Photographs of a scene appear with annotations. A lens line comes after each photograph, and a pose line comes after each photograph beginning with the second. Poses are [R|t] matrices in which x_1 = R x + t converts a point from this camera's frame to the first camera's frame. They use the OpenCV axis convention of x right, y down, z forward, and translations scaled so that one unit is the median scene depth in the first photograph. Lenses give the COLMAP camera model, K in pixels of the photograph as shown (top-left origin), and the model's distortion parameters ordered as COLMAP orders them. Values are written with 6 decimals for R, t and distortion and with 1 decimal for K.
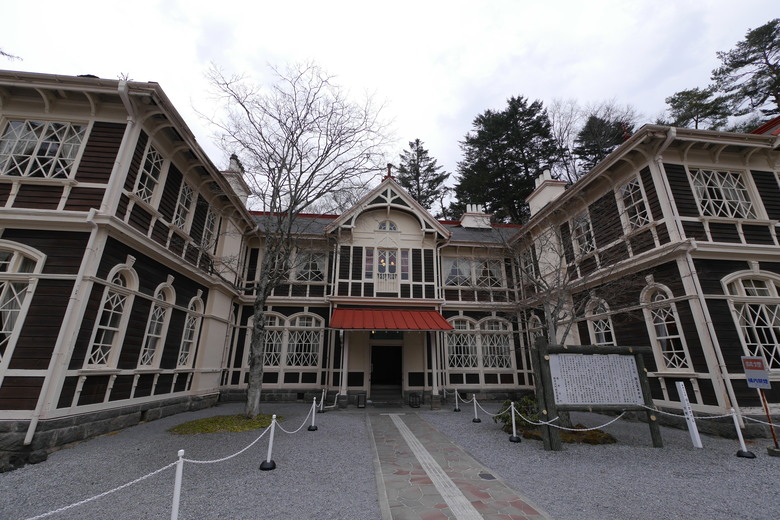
lens RADIAL K [[323.1, 0, 393.2], [0, 323.1, 258.3], [0, 0, 1]] dist [-0.009329, 0.001430]
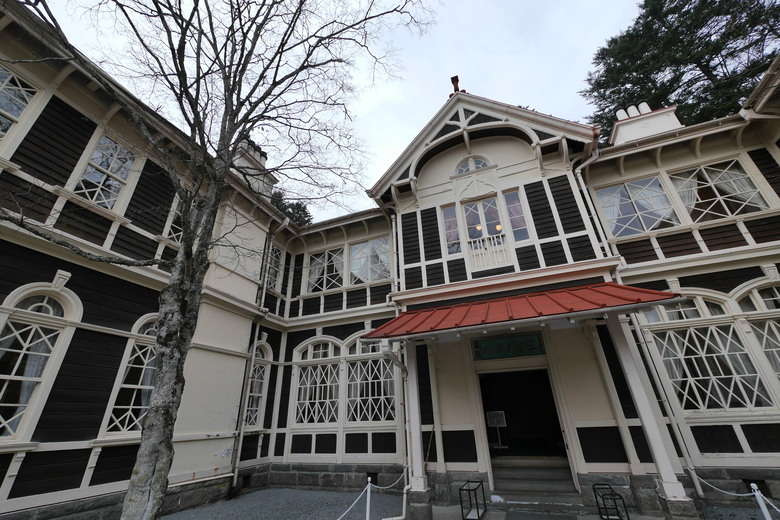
lens RADIAL K [[323.1, 0, 389.7], [0, 323.1, 256.4], [0, 0, 1]] dist [-0.009329, 0.001430]
pose [[0.886975, -0.237870, -0.395846, 0.050541], [0.182186, 0.967858, -0.173375, 0.158624], [0.424363, 0.081661, 0.901802, 0.482259]]
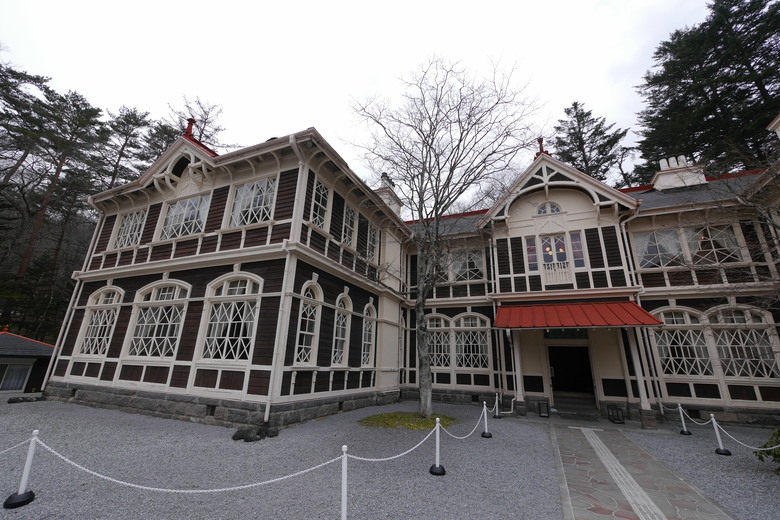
lens RADIAL K [[323.1, 0, 390.9], [0, 323.1, 258.4], [0, 0, 1]] dist [-0.009329, 0.001430]
pose [[0.868080, -0.132887, -0.478308, 0.013589], [0.131357, 0.990651, -0.036829, 0.010774], [0.478730, -0.030859, 0.877420, 0.037201]]
